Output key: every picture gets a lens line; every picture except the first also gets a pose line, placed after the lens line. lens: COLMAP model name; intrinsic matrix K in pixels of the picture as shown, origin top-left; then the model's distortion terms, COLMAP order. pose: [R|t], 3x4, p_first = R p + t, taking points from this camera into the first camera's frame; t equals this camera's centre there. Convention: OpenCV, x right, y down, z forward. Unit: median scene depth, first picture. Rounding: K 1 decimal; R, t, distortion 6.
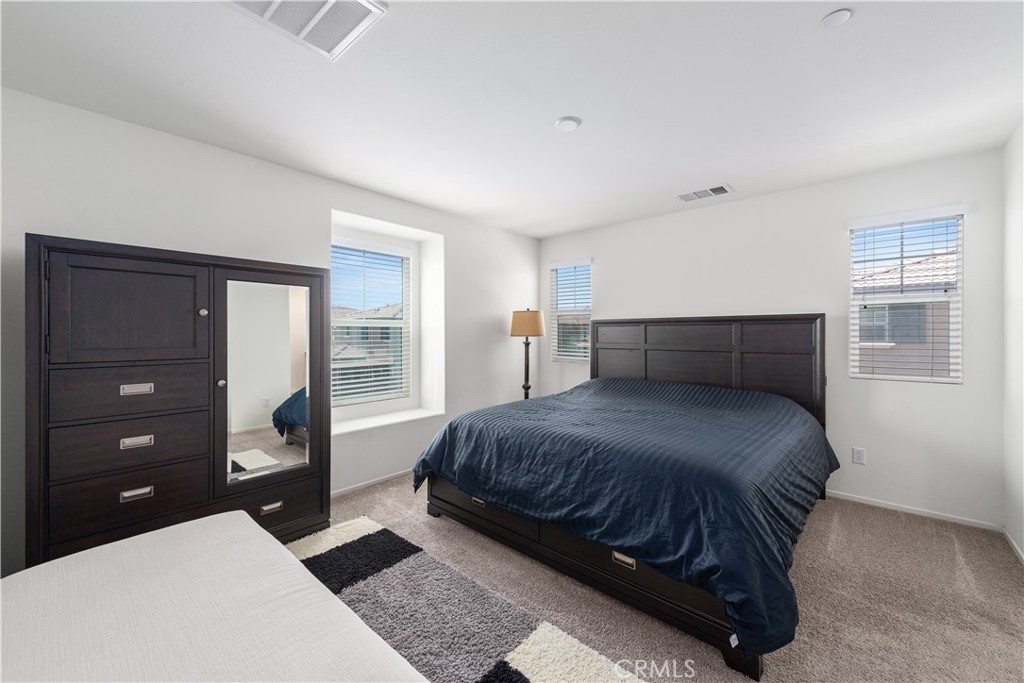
lens RADIAL K [[407.6, 0, 515.2], [0, 407.6, 336.5], [0, 0, 1]] dist [0.014437, -0.003568]
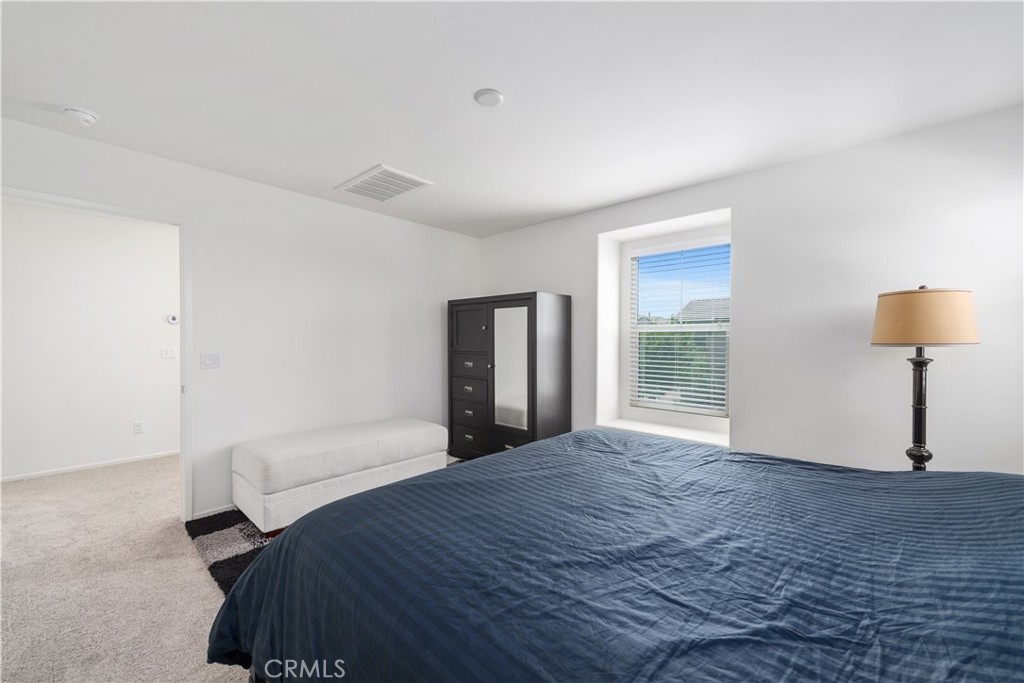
lens RADIAL K [[407.6, 0, 514.9], [0, 407.6, 337.6], [0, 0, 1]] dist [0.014437, -0.003568]
pose [[-0.041291, -0.001537, -0.999146, 0.586089], [-0.009133, 0.999958, -0.001160, -0.006183], [0.999105, 0.009078, -0.041303, 0.641795]]
